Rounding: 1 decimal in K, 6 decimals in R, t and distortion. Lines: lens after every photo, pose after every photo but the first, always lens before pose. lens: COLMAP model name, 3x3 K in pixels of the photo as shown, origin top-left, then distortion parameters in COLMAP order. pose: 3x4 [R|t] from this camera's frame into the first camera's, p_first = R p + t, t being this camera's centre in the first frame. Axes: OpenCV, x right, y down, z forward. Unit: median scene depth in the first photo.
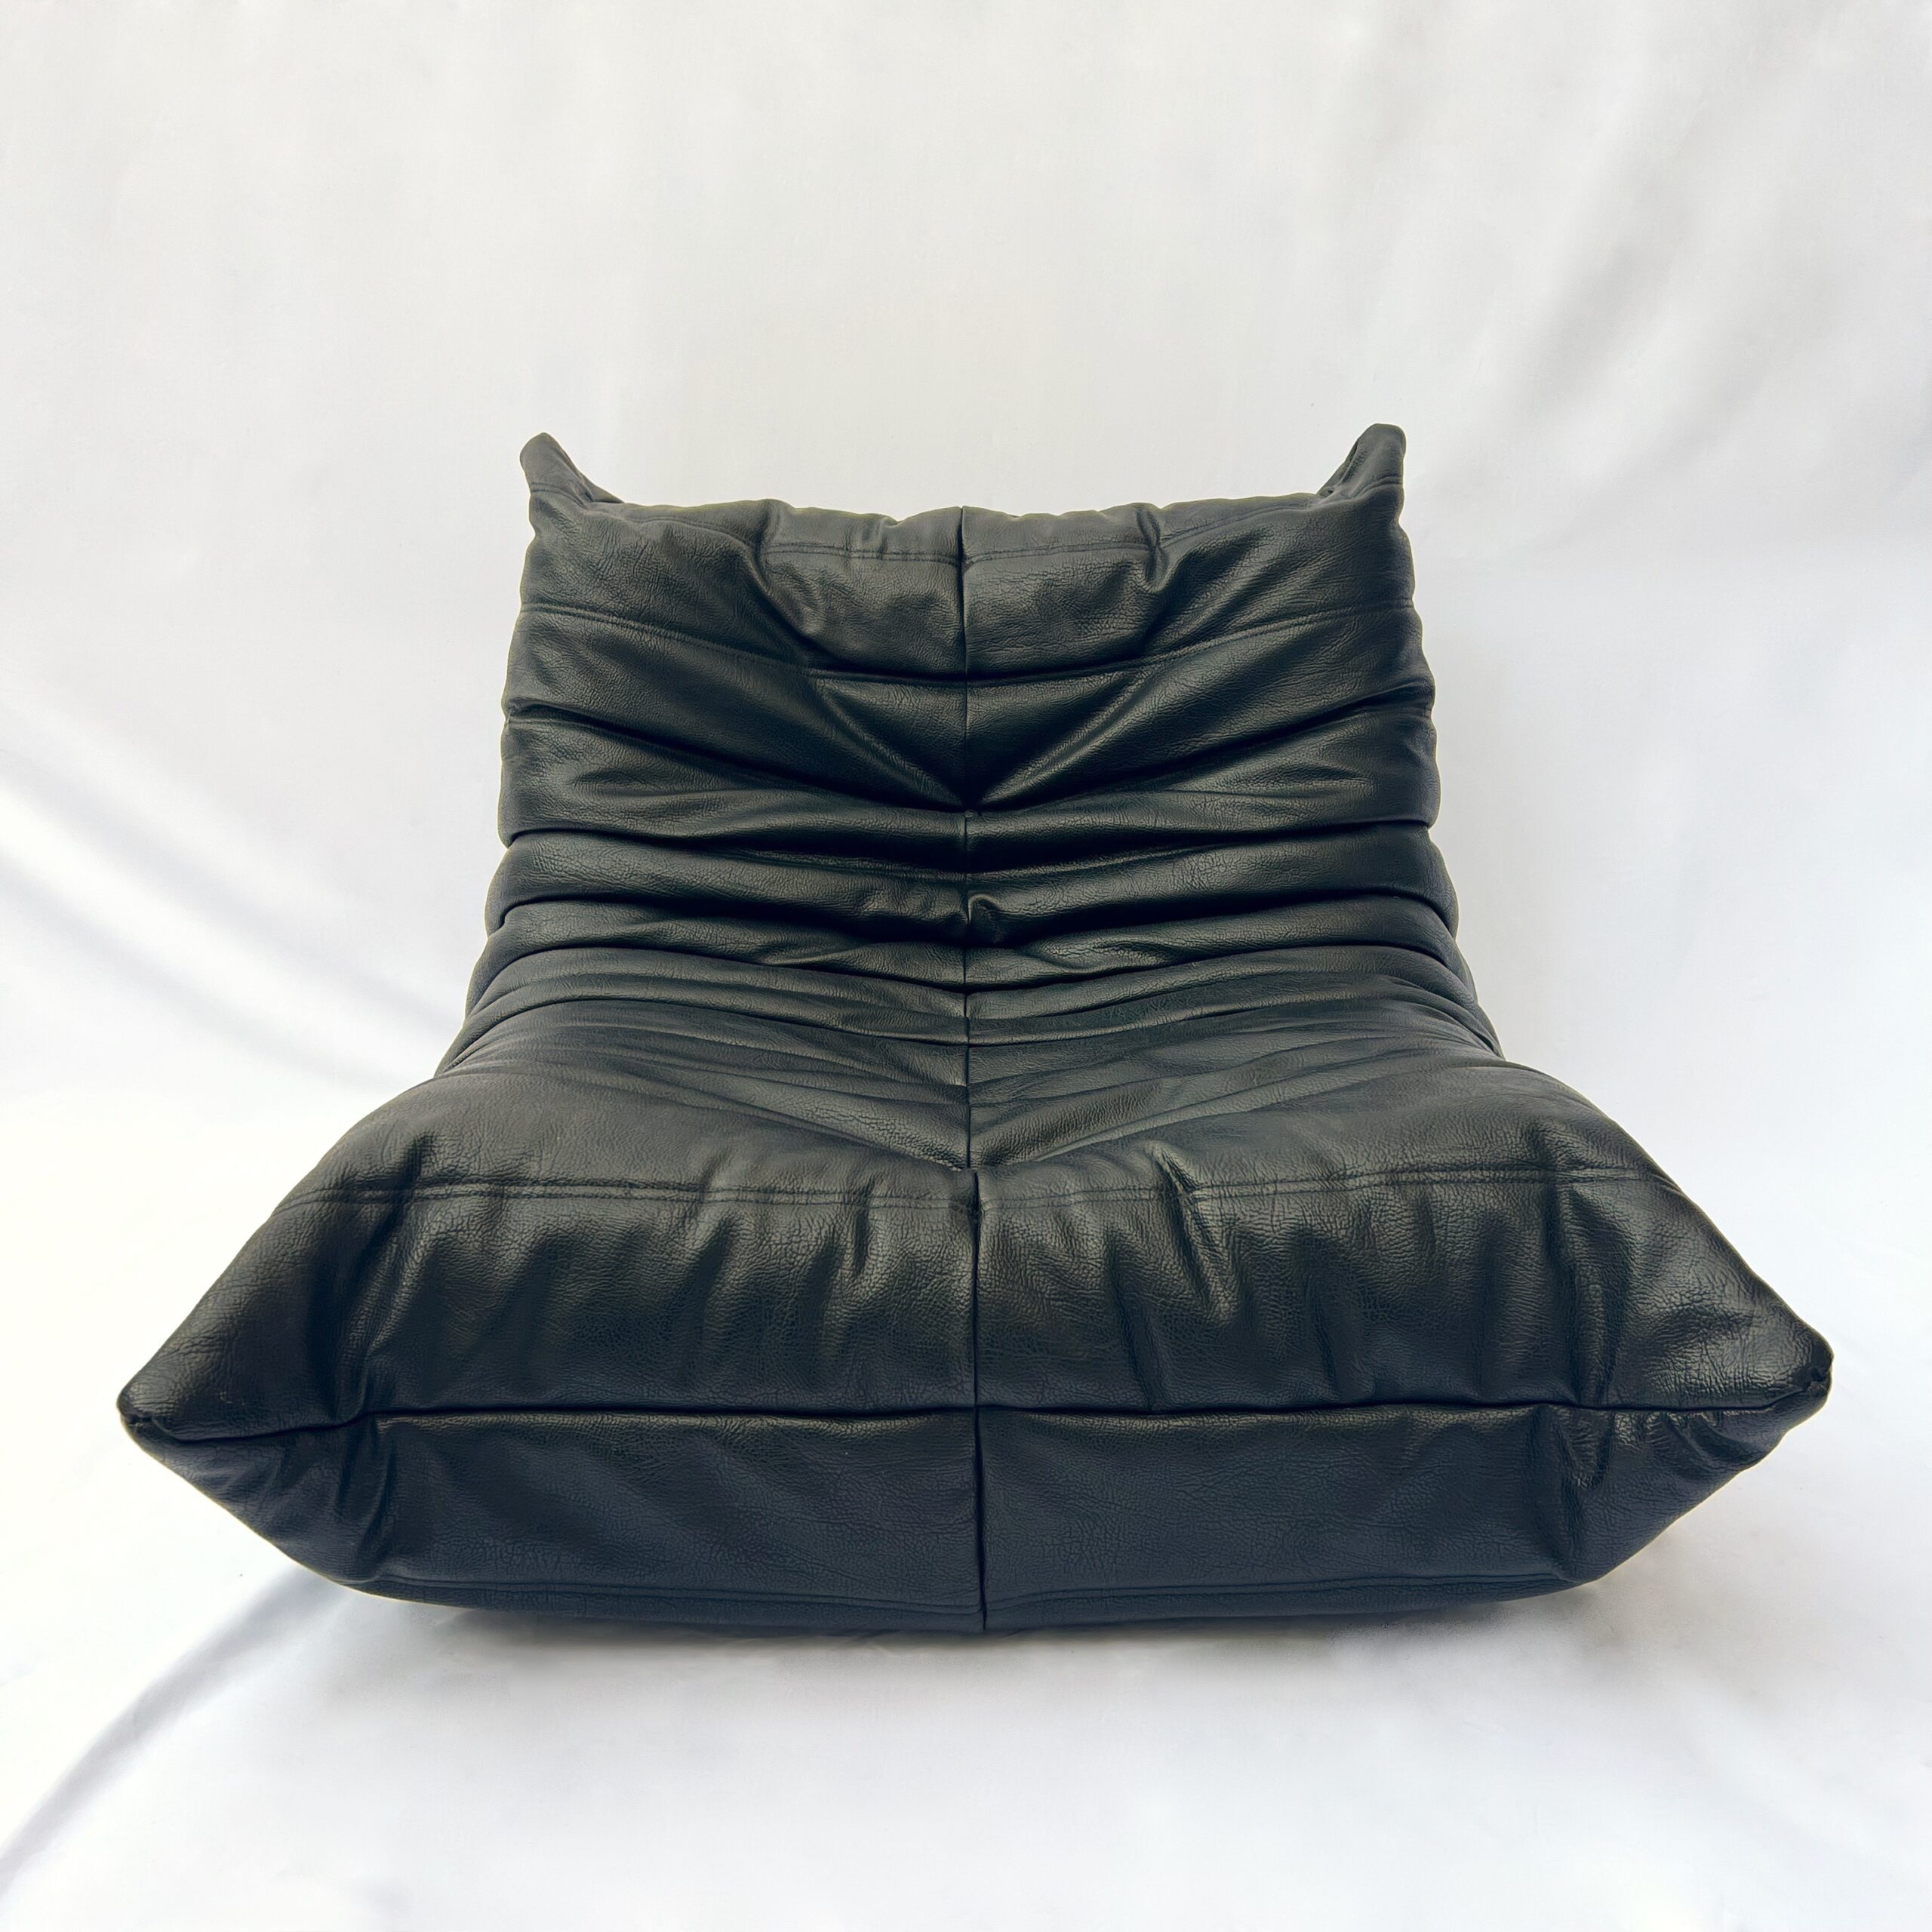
lens RADIAL K [[1915.5, 0, 980.8], [0, 1915.5, 967.3], [0, 0, 1]] dist [0.194611, -0.647022]
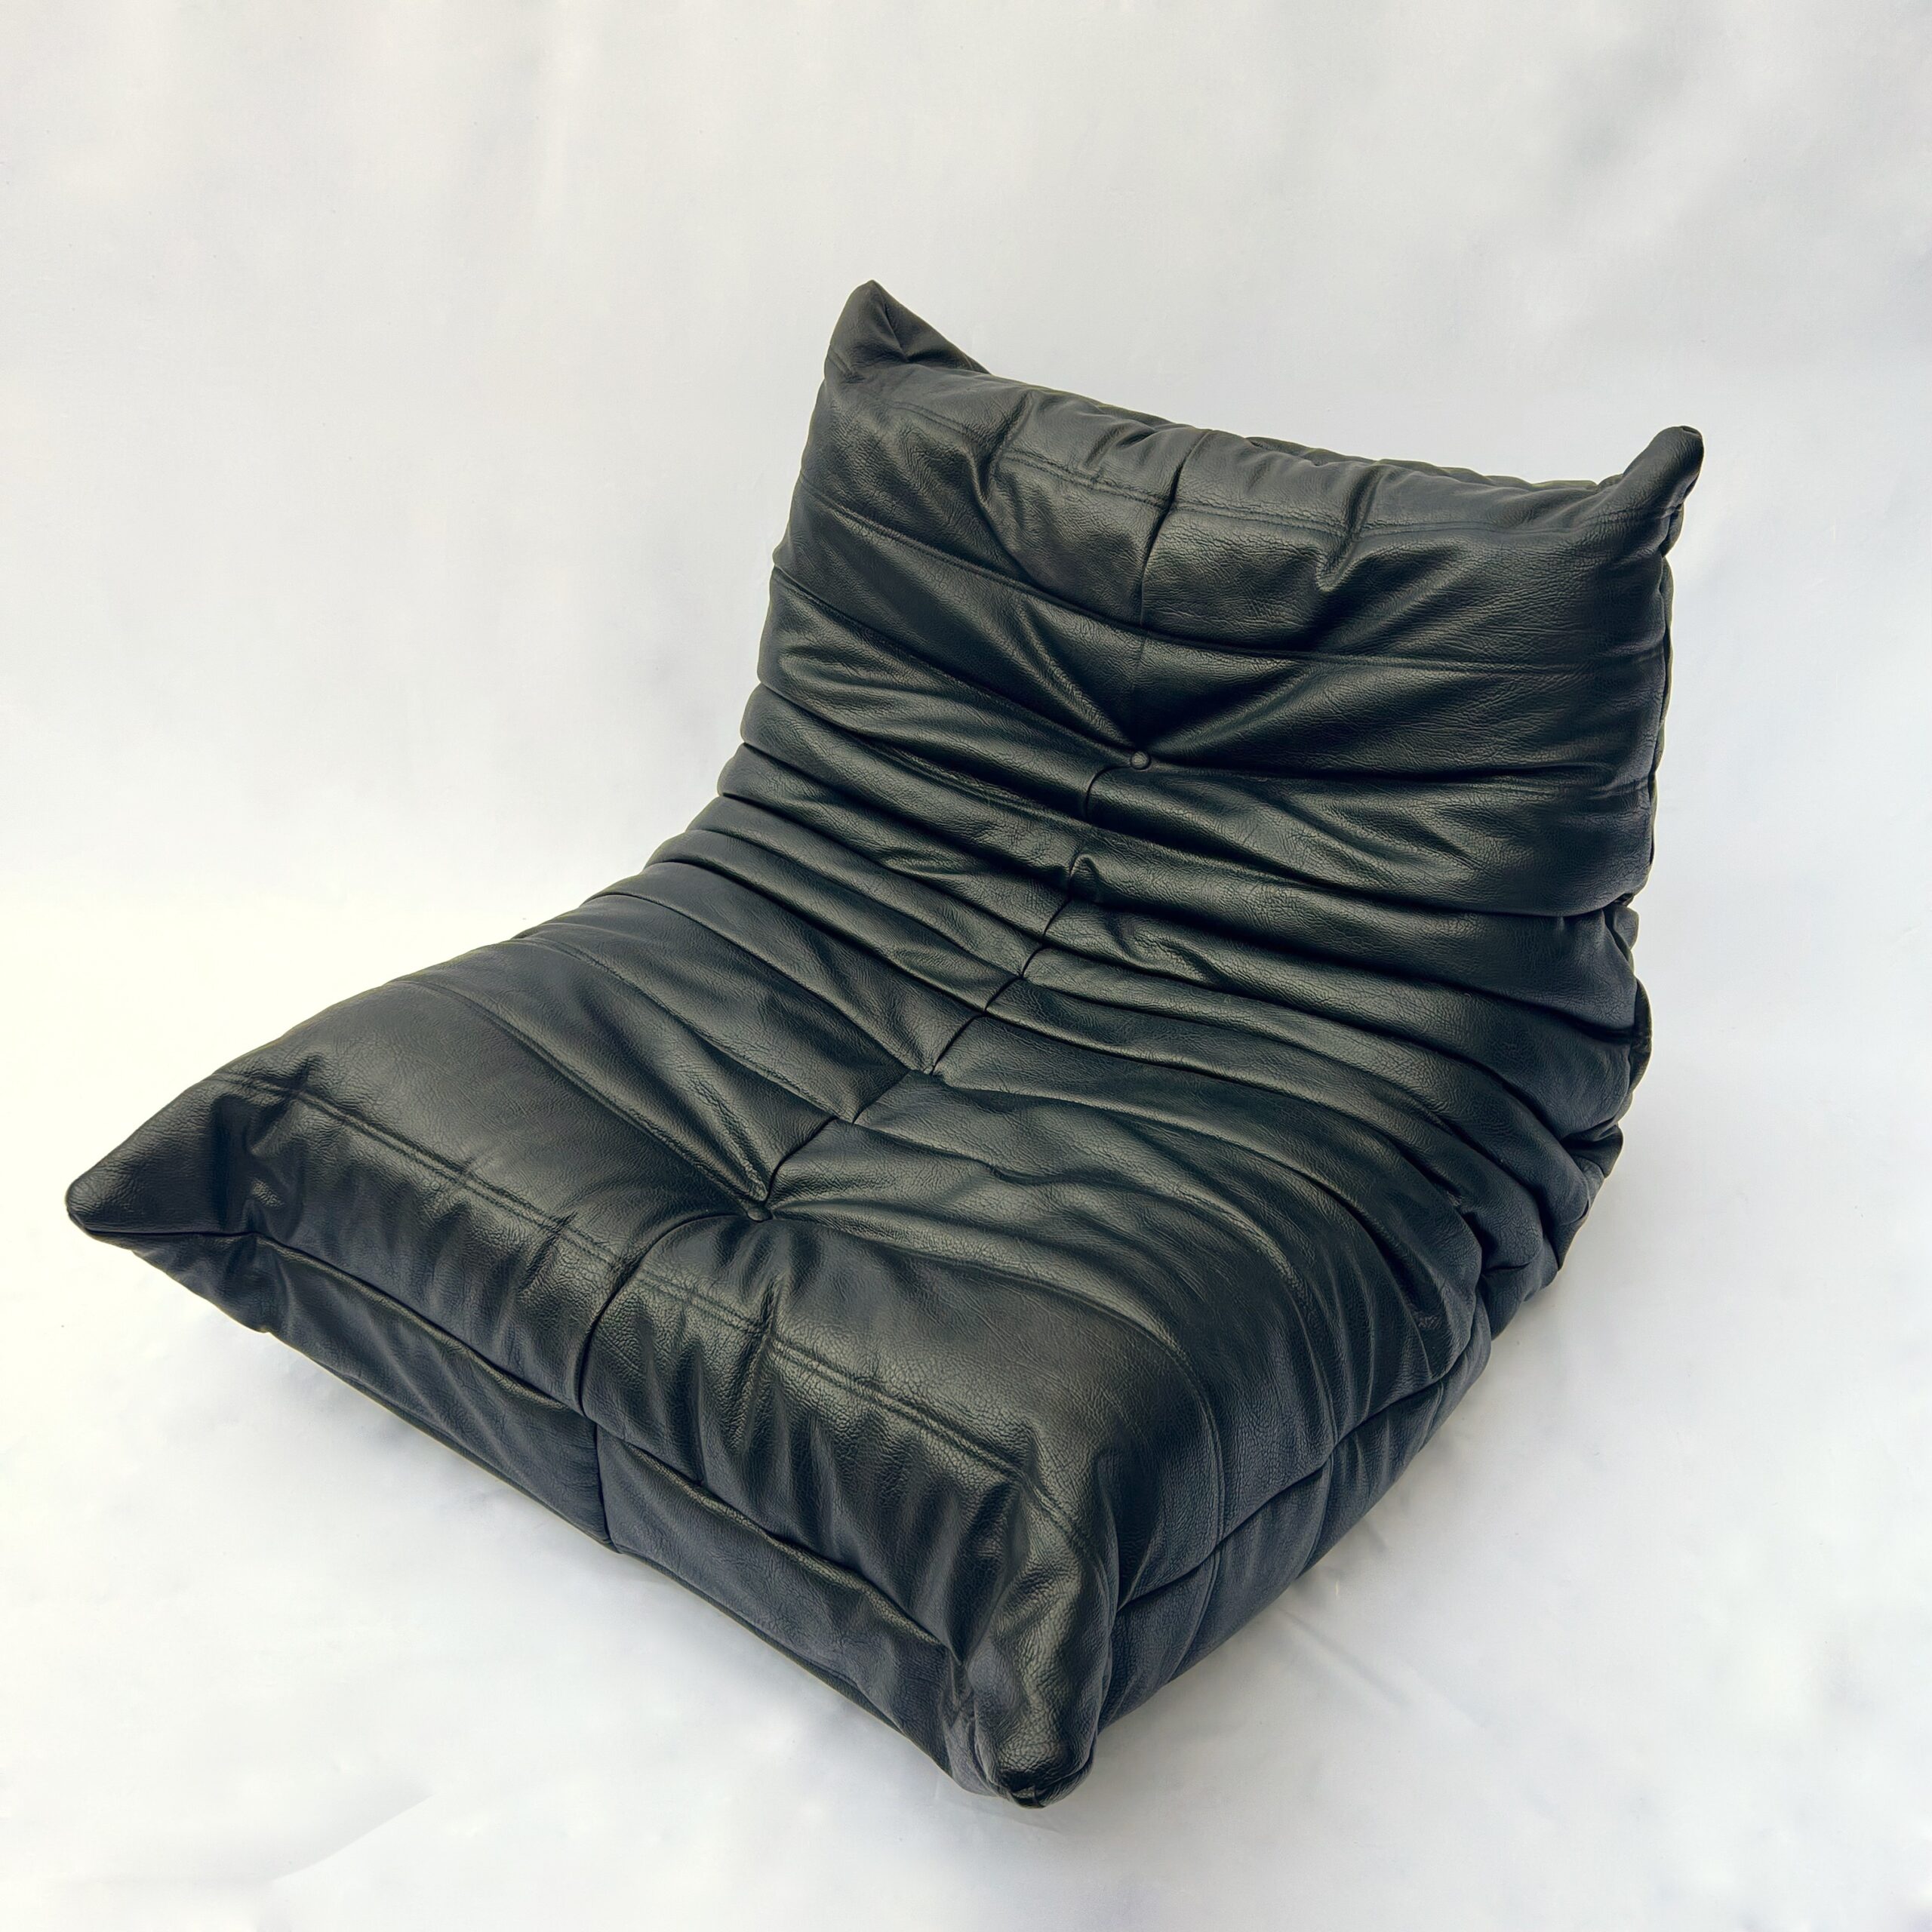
lens RADIAL K [[1833.1, 0, 967.3], [0, 1833.1, 988.5], [0, 0, 1]] dist [0.004547, 0.003773]
pose [[0.814059, 0.329145, -0.478510, 0.444543], [-0.155598, 0.917387, 0.366320, -0.324828], [0.559552, -0.223751, 0.798021, 0.179407]]
